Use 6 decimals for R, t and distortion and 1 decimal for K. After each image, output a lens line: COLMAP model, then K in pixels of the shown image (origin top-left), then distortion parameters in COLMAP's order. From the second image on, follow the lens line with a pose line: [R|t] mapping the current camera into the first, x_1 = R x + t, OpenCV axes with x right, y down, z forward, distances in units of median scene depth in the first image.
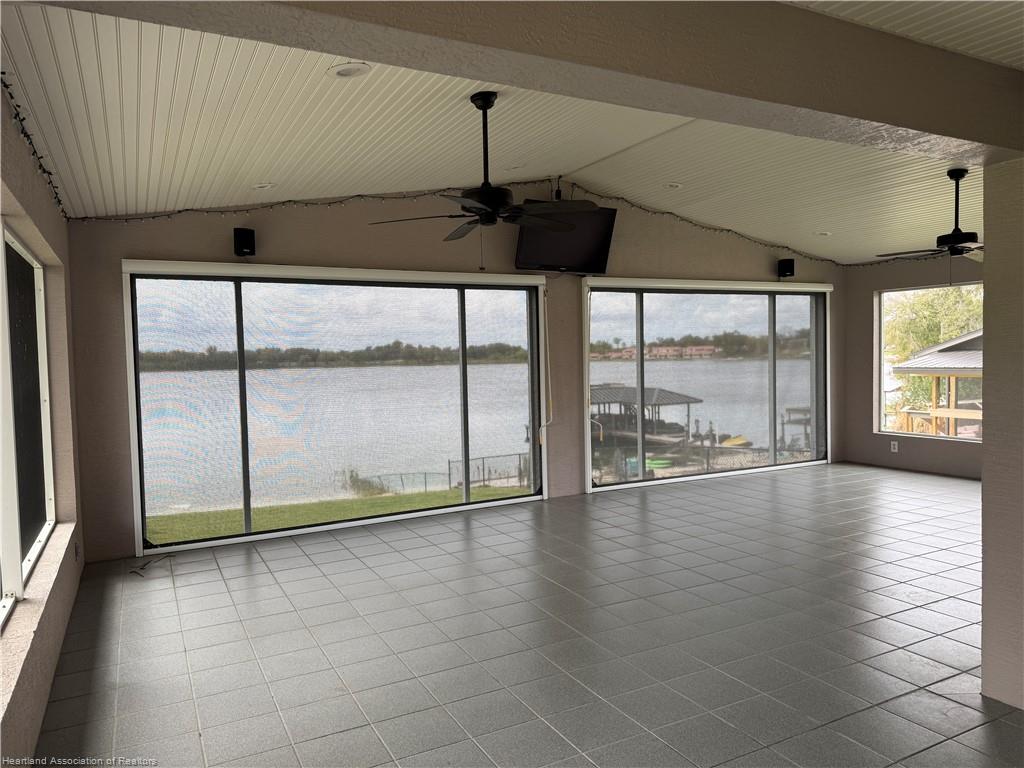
lens RADIAL K [[718.9, 0, 515.8], [0, 718.9, 384.8], [0, 0, 1]] dist [0.046246, -0.080760]
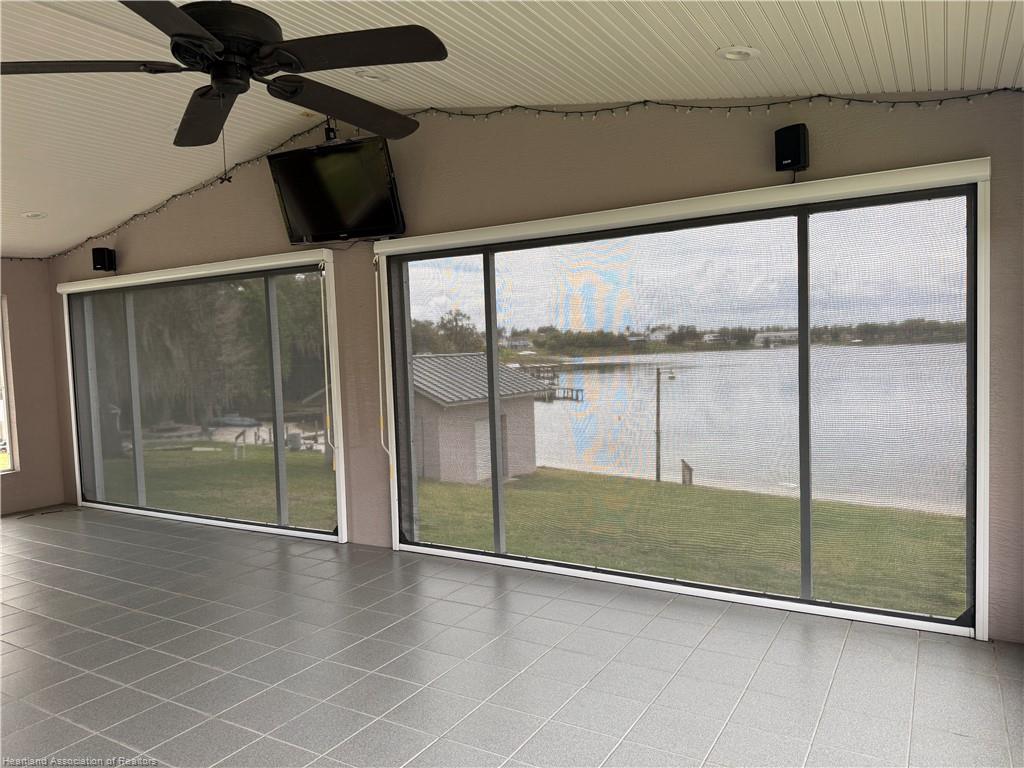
lens RADIAL K [[718.9, 0, 518.9], [0, 718.9, 393.0], [0, 0, 1]] dist [0.046246, -0.080760]
pose [[0.524722, 0.060050, -0.849153, 0.400235], [-0.016504, 0.998039, 0.060381, -0.025154], [0.851114, -0.017669, 0.524684, 0.388088]]
